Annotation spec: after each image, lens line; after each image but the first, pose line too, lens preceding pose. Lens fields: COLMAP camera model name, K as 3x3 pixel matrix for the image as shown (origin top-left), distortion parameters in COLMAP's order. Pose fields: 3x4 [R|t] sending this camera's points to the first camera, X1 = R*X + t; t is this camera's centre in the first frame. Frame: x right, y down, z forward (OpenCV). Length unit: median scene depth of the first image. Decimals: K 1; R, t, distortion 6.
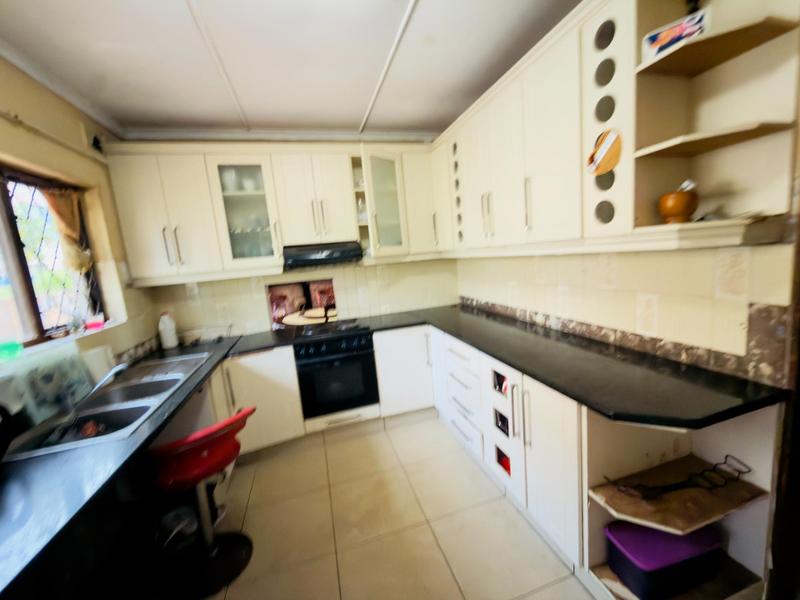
lens RADIAL K [[319.2, 0, 401.9], [0, 319.2, 299.0], [0, 0, 1]] dist [0.004655, 0.000043]
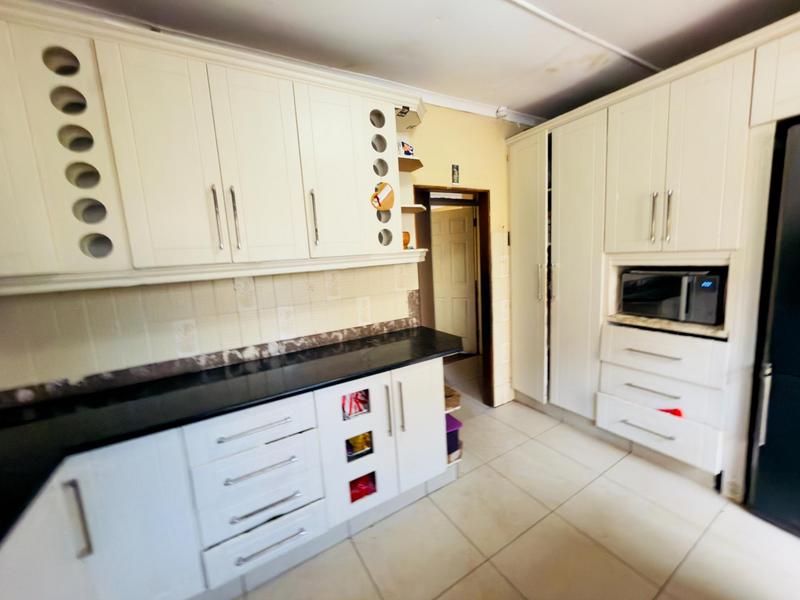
lens RADIAL K [[319.2, 0, 399.2], [0, 319.2, 300.3], [0, 0, 1]] dist [0.004655, 0.000043]
pose [[-0.243529, -0.037717, 0.969160, -0.508105], [0.213845, 0.972565, 0.091584, -0.072055], [-0.946025, 0.229553, -0.228782, 0.857262]]
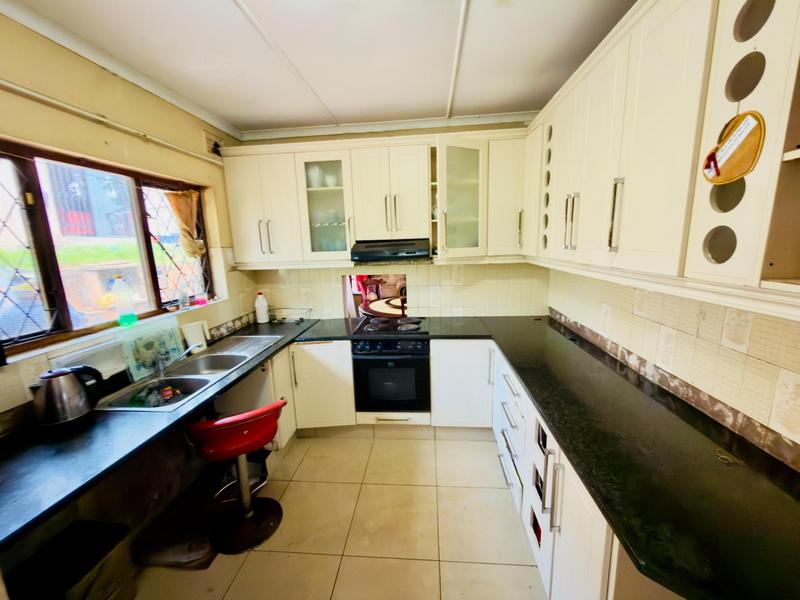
lens RADIAL K [[319.2, 0, 403.2], [0, 319.2, 300.2], [0, 0, 1]] dist [0.004655, 0.000043]
pose [[0.931889, 0.122823, -0.341317, 0.177649], [-0.100819, 0.991557, 0.081547, -0.096325], [0.348451, -0.041582, 0.936404, 0.111530]]
